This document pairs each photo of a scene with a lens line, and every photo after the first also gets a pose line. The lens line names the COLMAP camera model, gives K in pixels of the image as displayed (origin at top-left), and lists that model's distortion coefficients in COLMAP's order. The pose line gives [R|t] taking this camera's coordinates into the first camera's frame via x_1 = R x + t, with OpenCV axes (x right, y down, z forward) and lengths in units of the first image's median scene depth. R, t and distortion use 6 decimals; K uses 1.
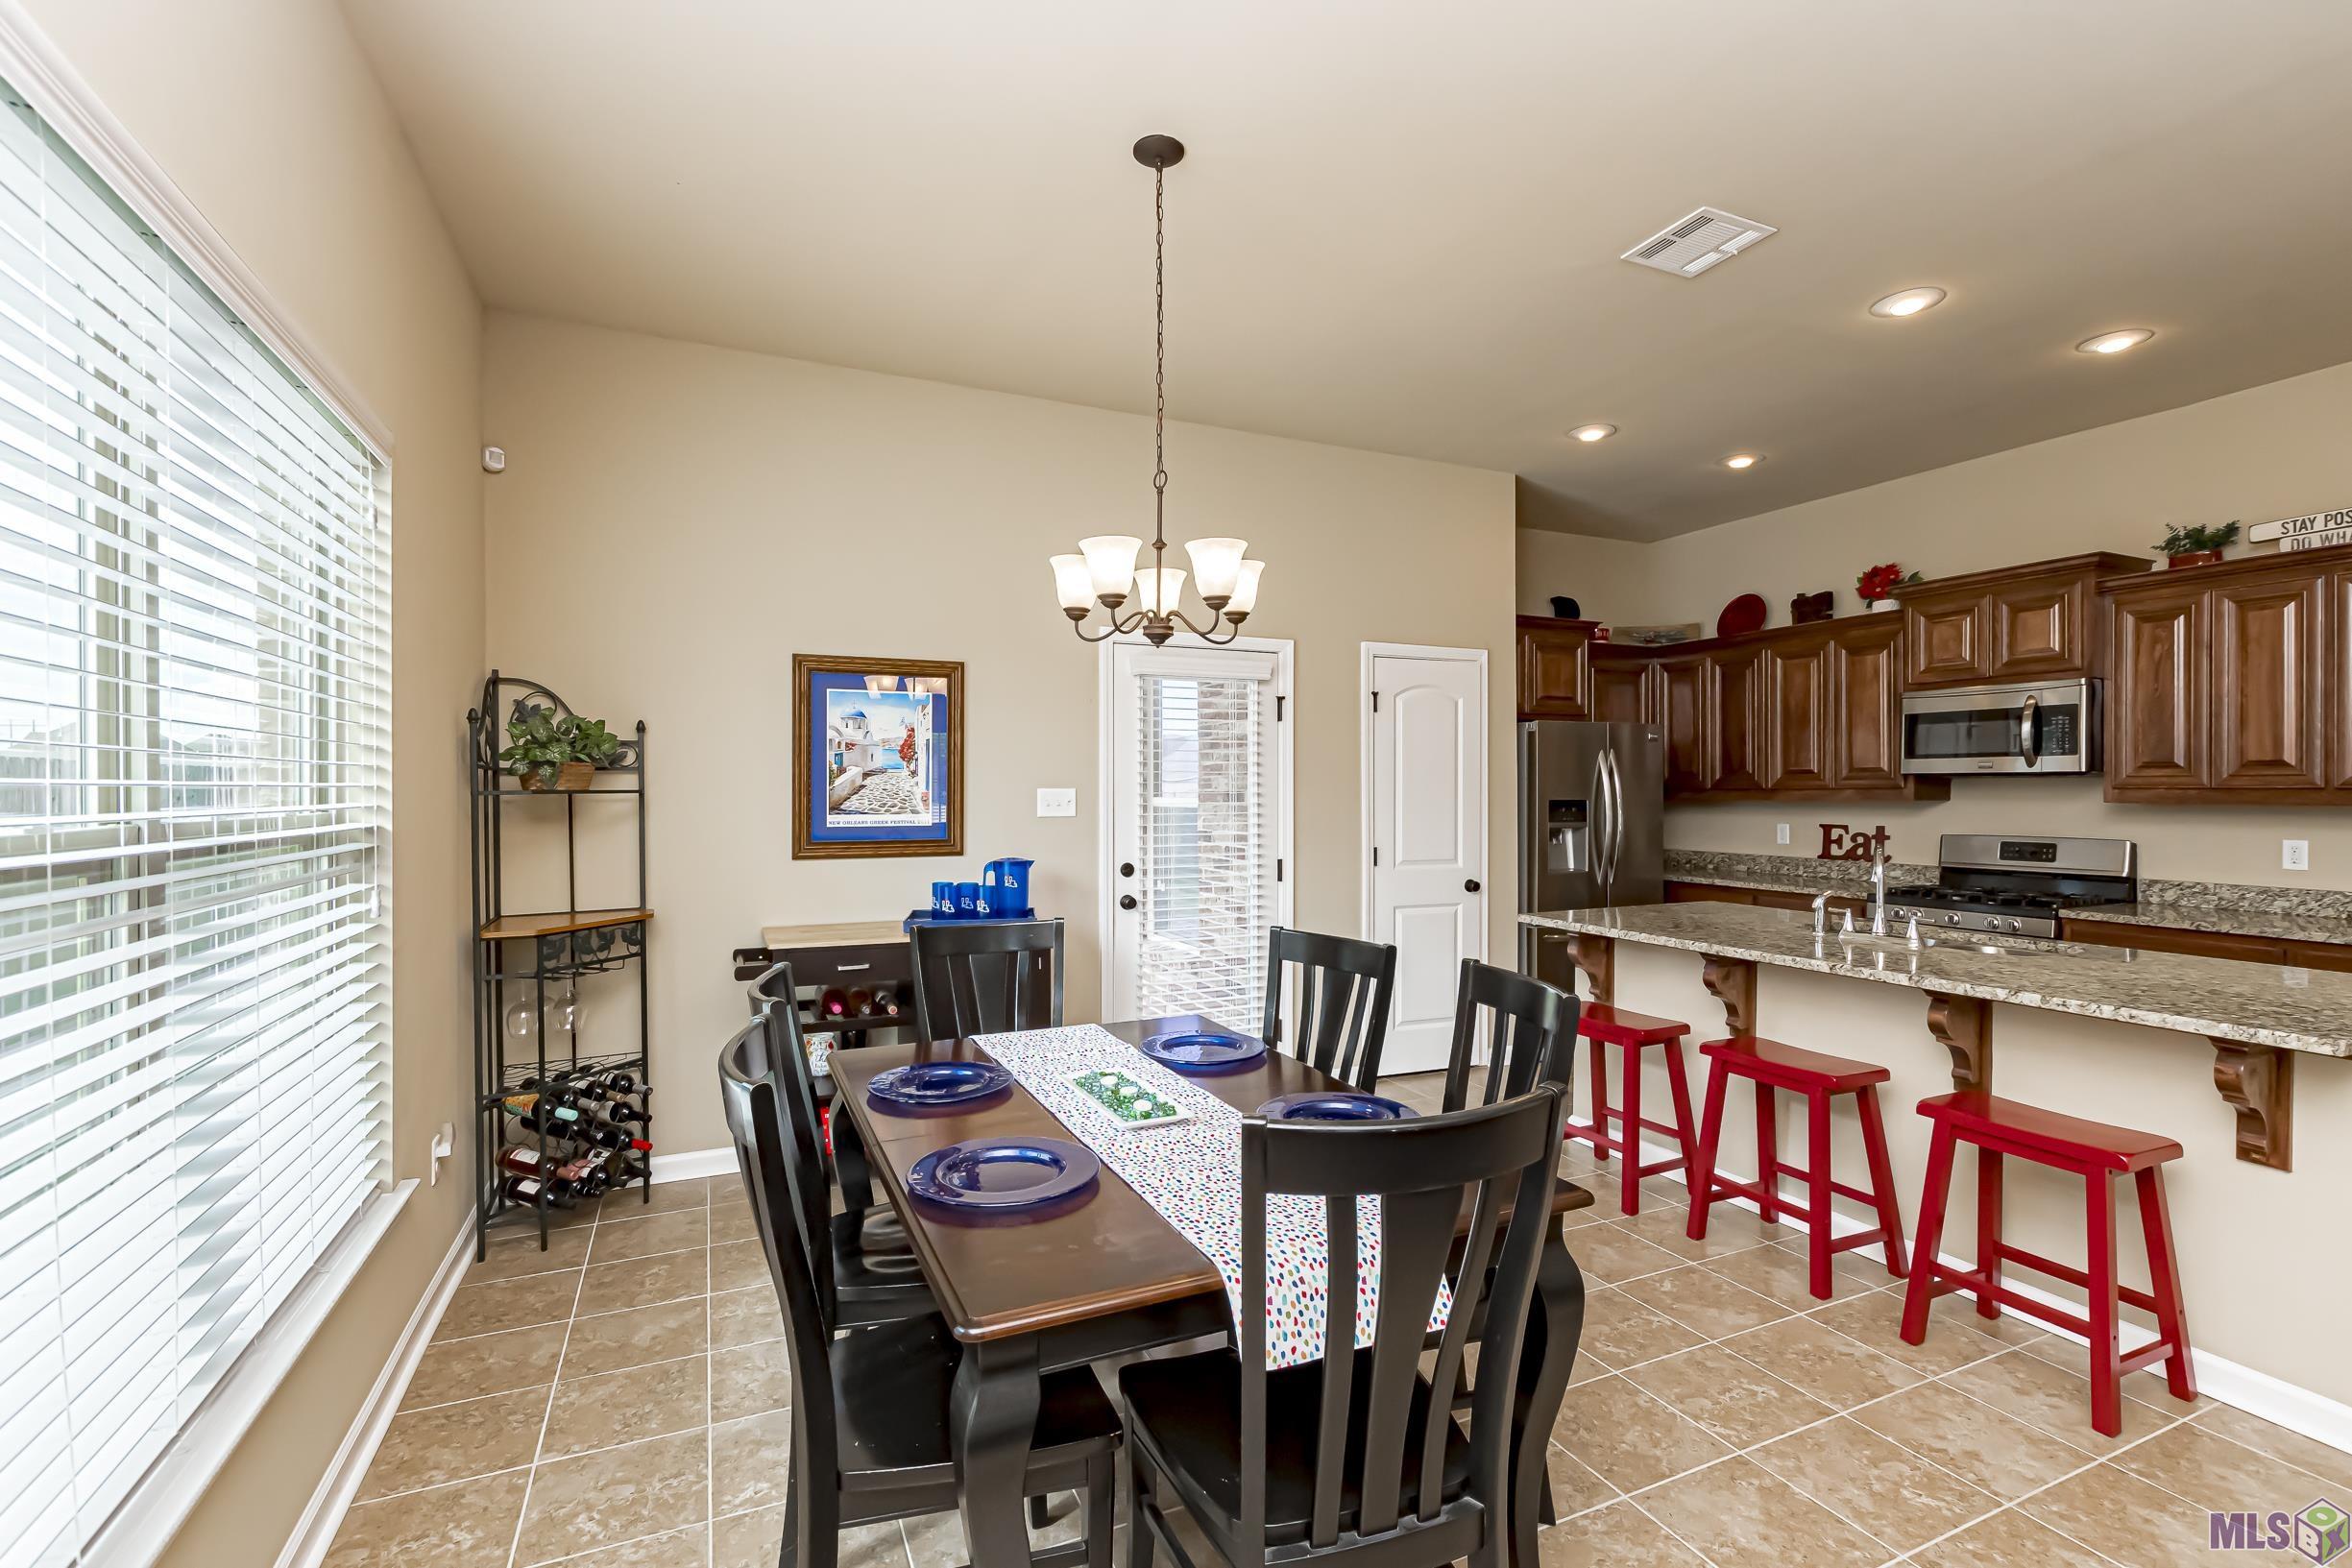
lens RADIAL K [[1023.5, 0, 1169.9], [0, 1023.5, 786.4], [0, 0, 1]] dist [0.009636, -0.003538]
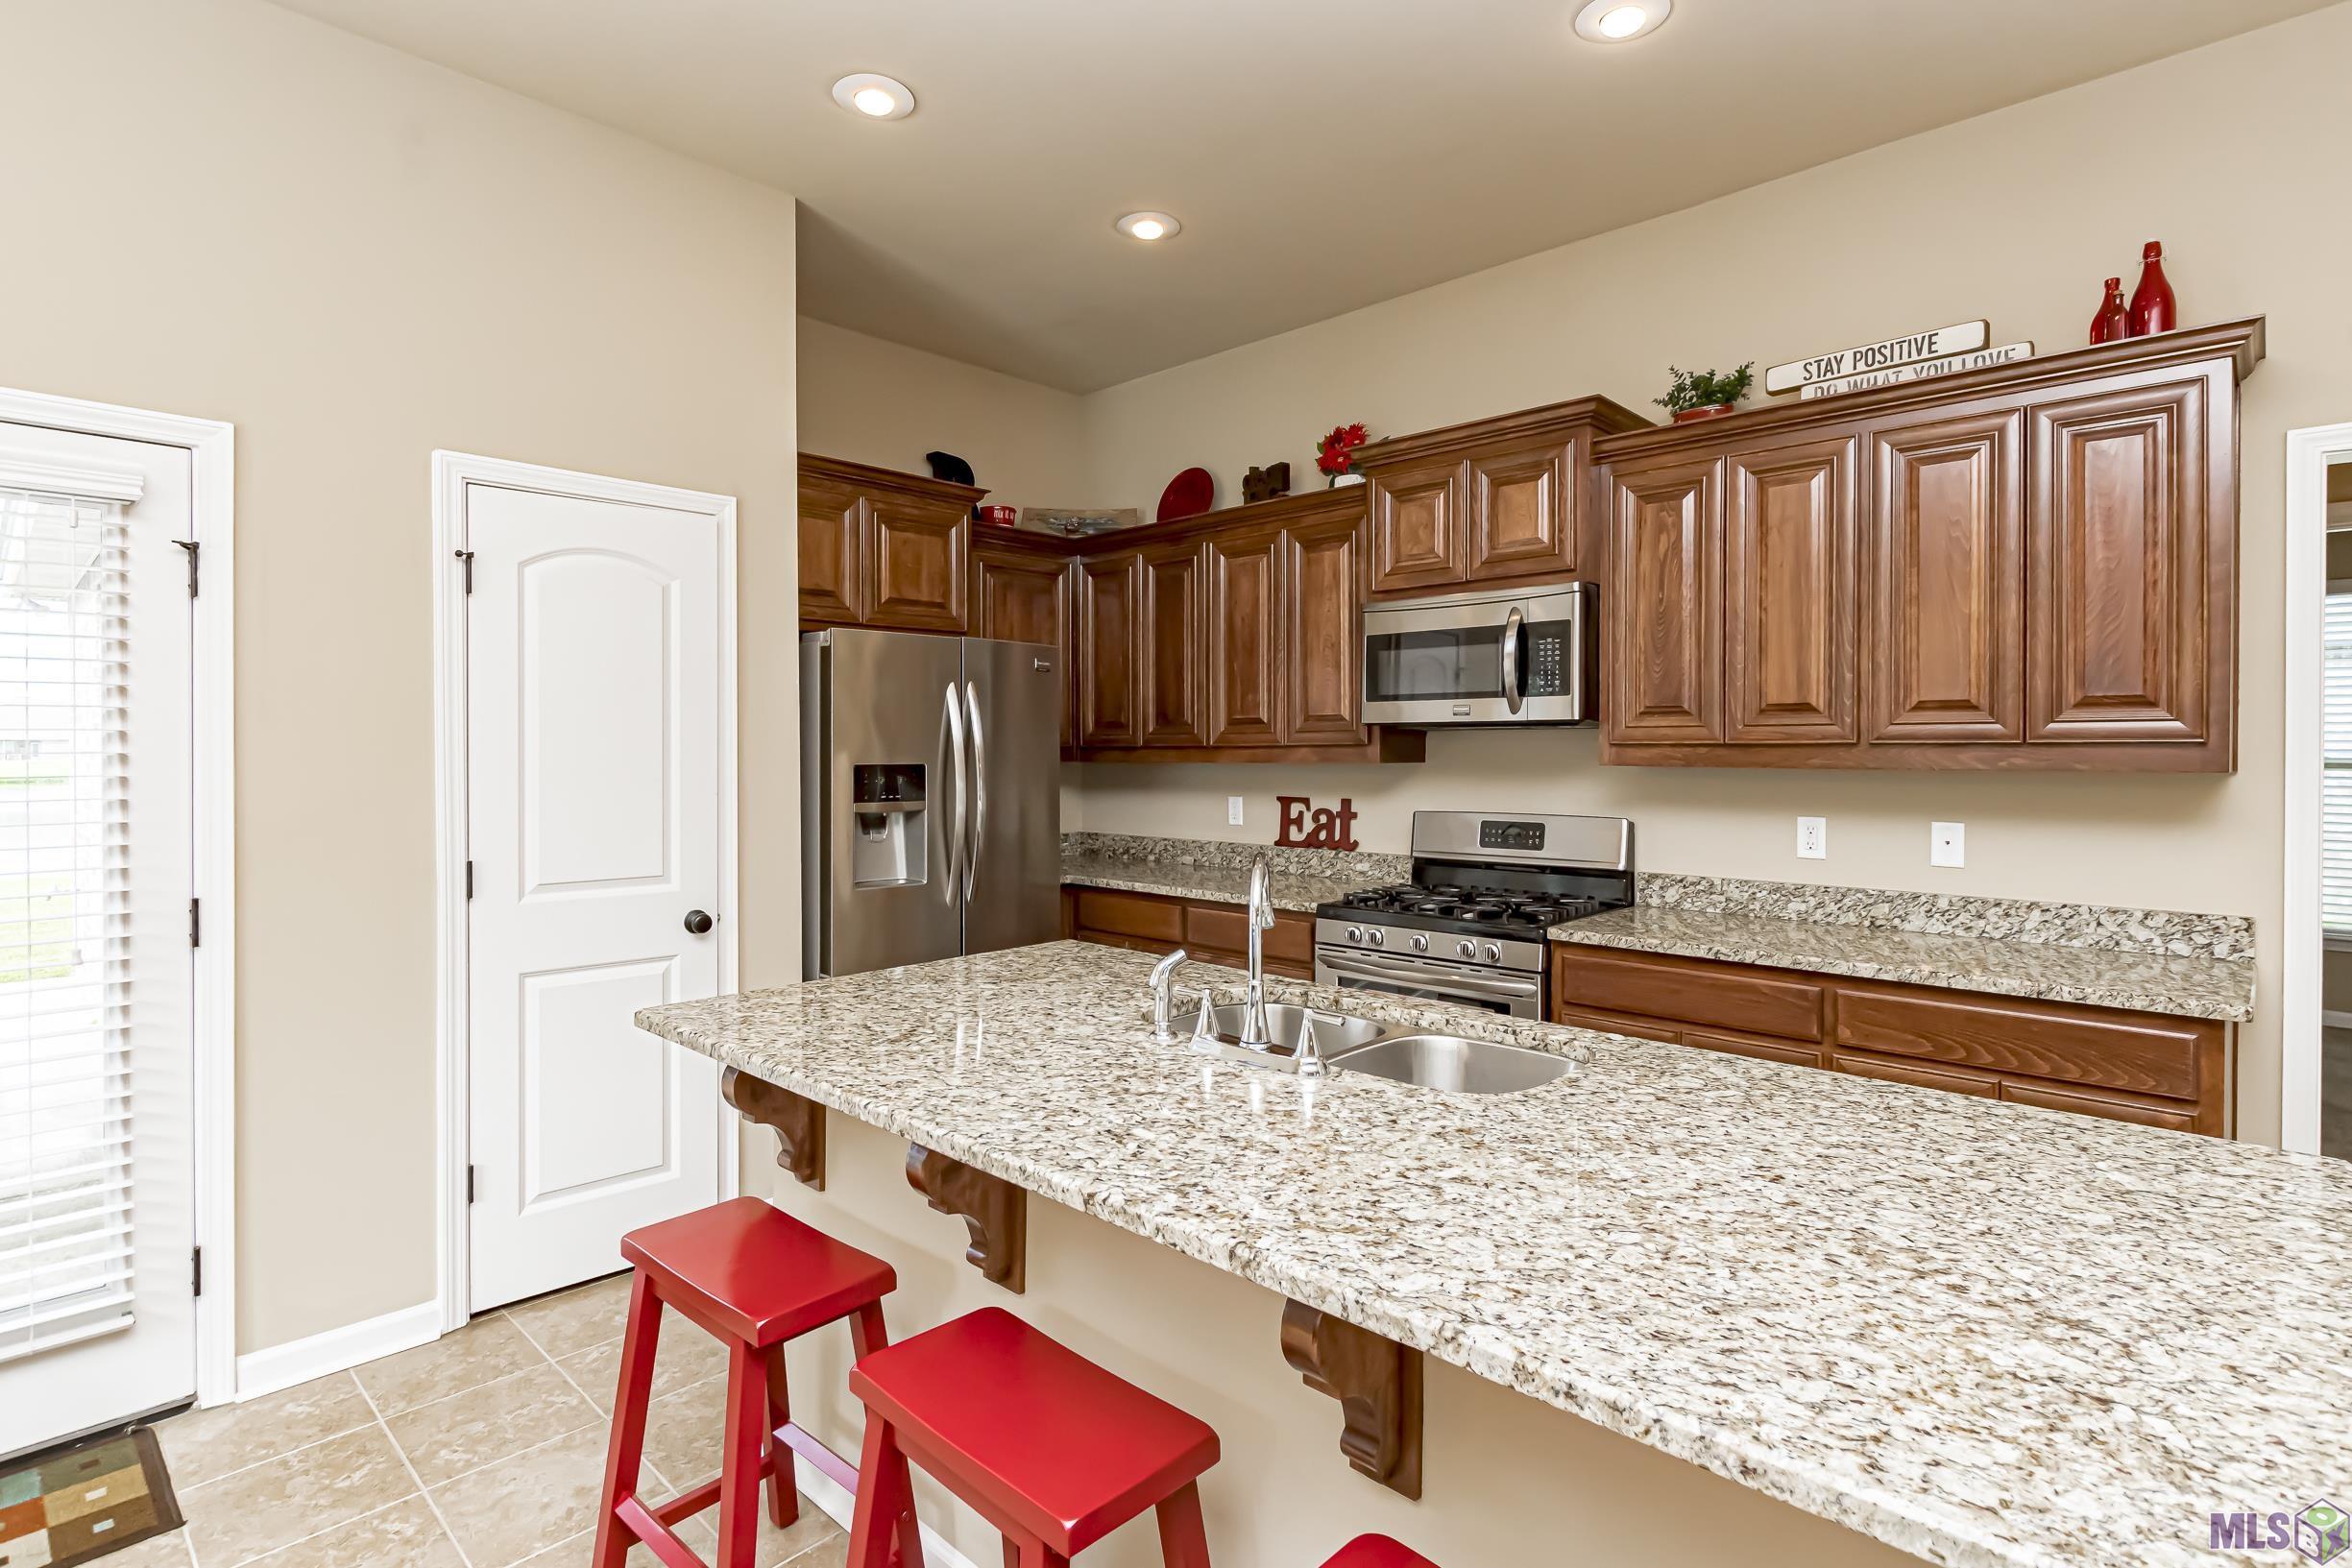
lens RADIAL K [[1146.5, 0, 1160.7], [0, 1146.5, 749.0], [0, 0, 1]] dist [0.008707, -0.000771]
pose [[0.925511, -0.000489, 0.378721, 0.318051], [-0.000283, 0.999998, 0.001984, 0.003166], [-0.378721, -0.001943, 0.925509, 0.369228]]
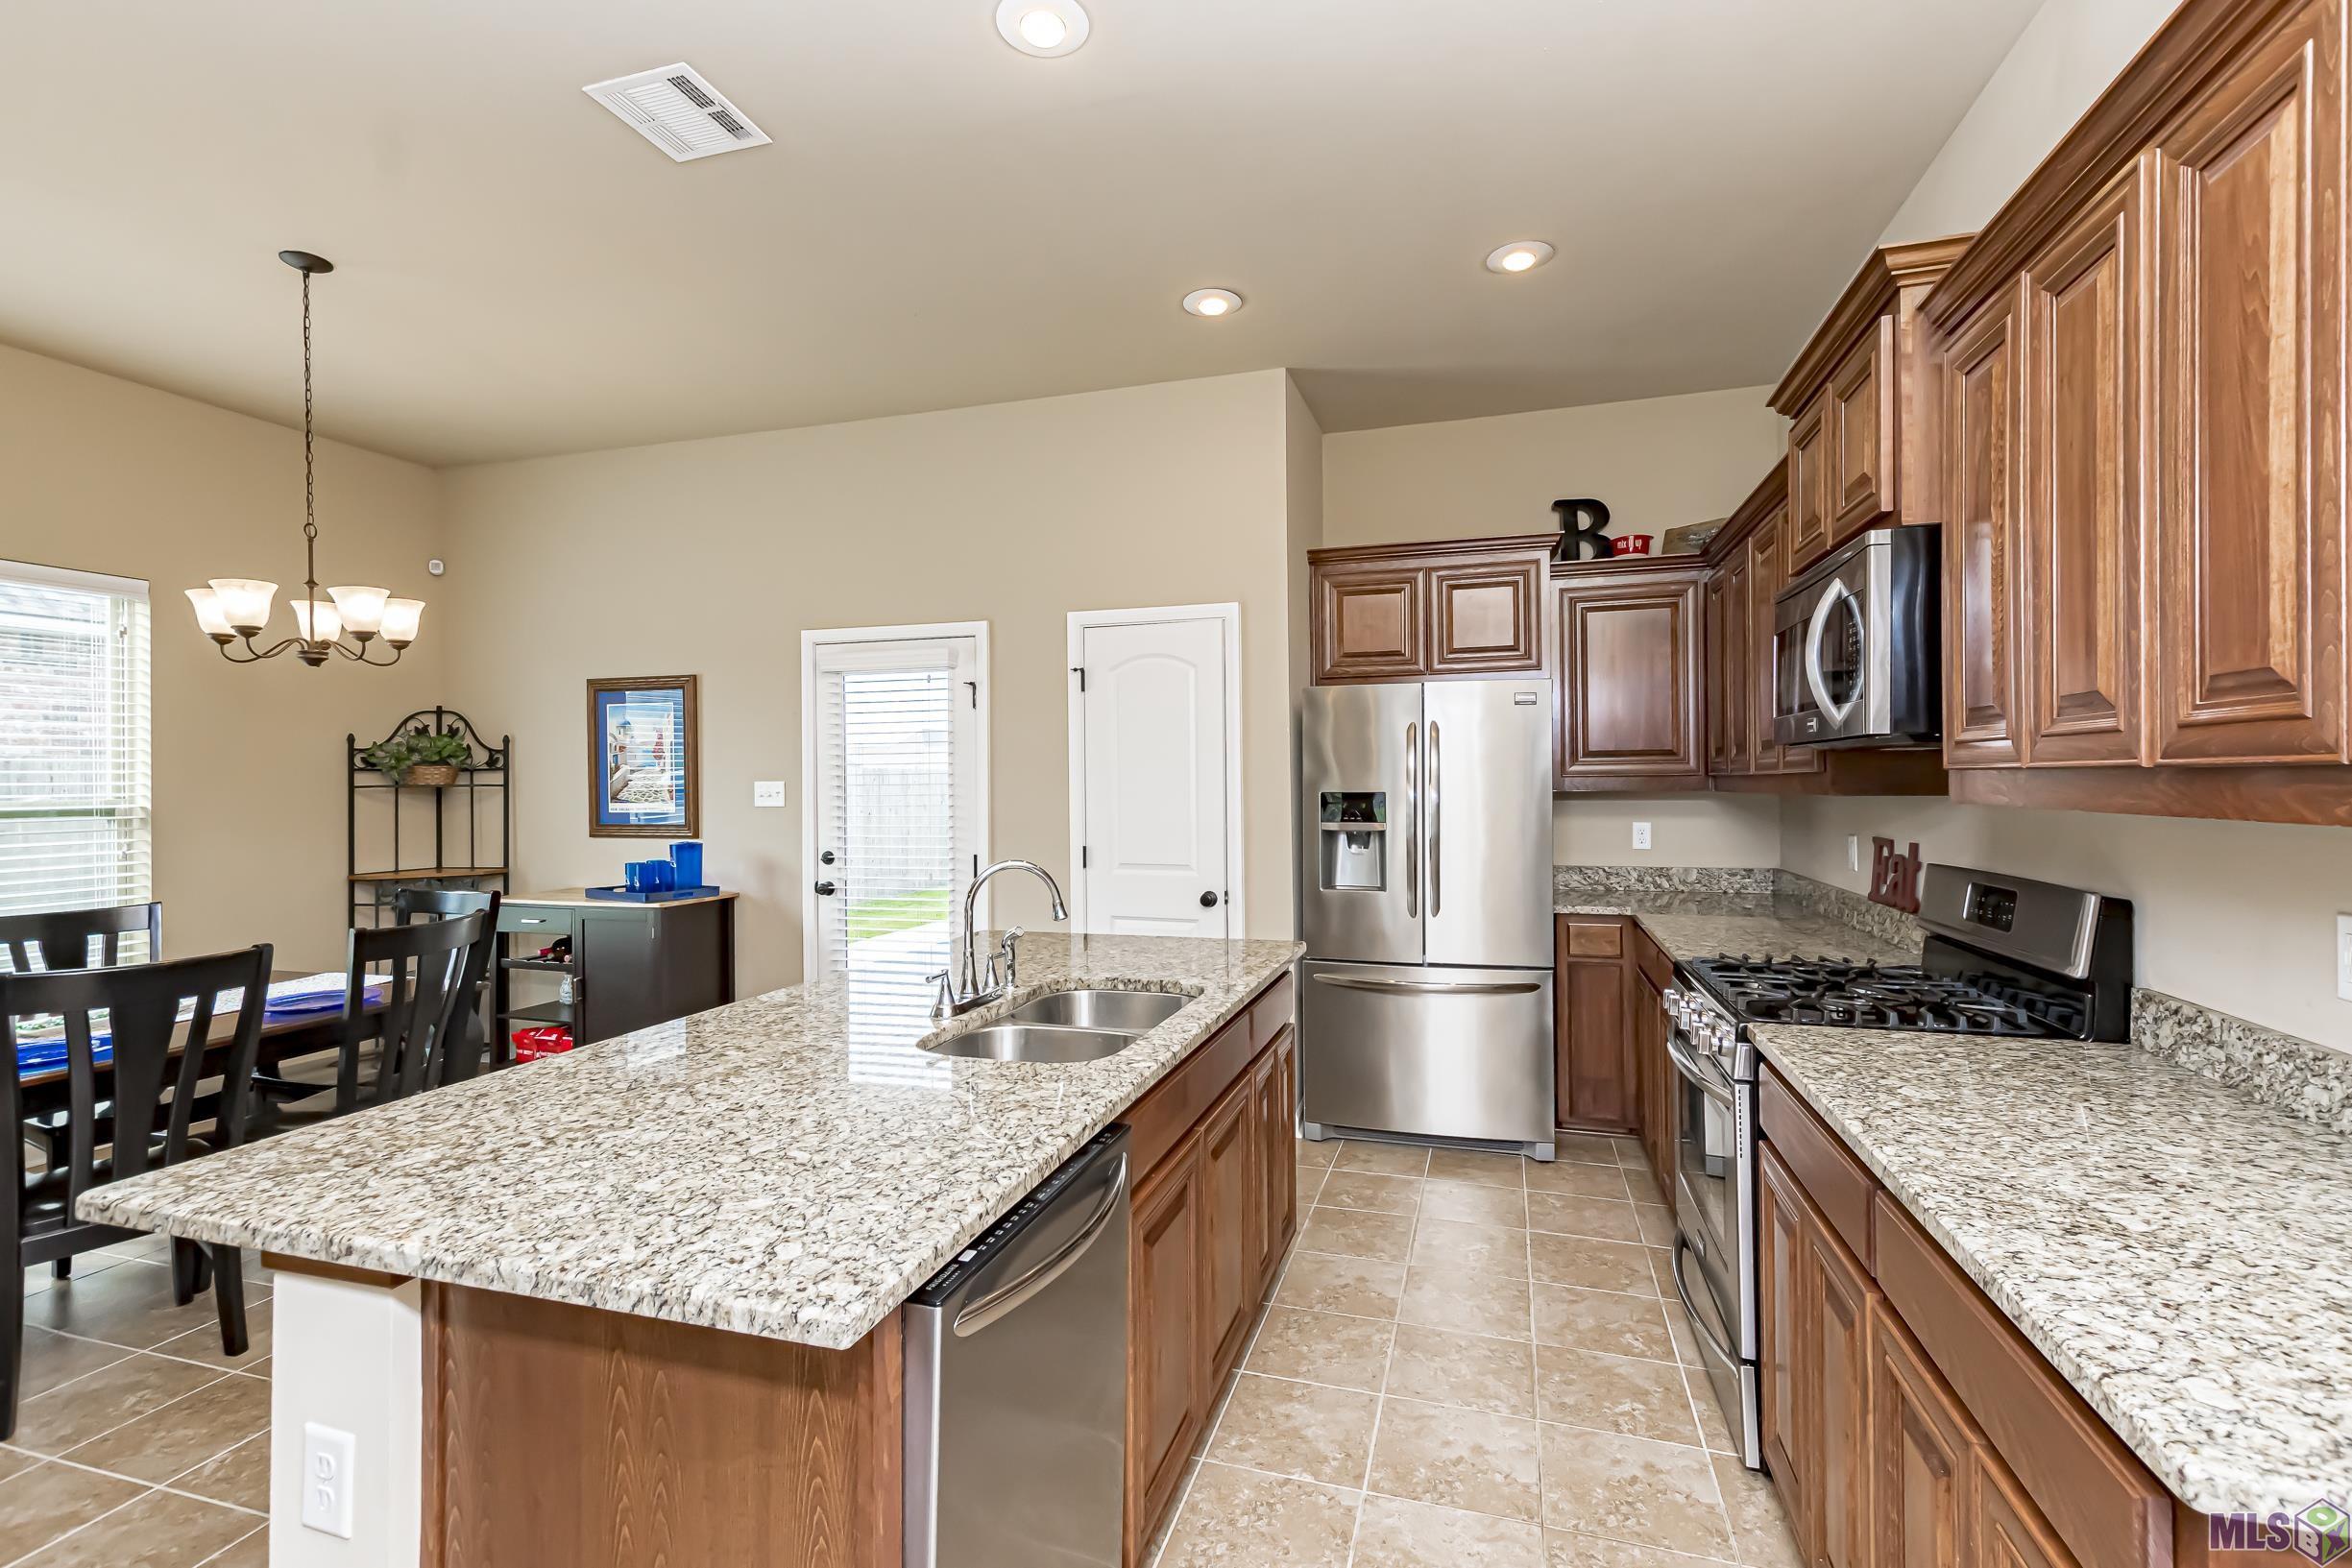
lens RADIAL K [[1023.5, 0, 1173.2], [0, 1023.5, 786.0], [0, 0, 1]] dist [0.009636, -0.003538]
pose [[0.756129, -0.002703, -0.654417, 0.869972], [0.004977, 0.999986, 0.001620, 0.006844], [0.654404, -0.004482, 0.756132, 0.417967]]
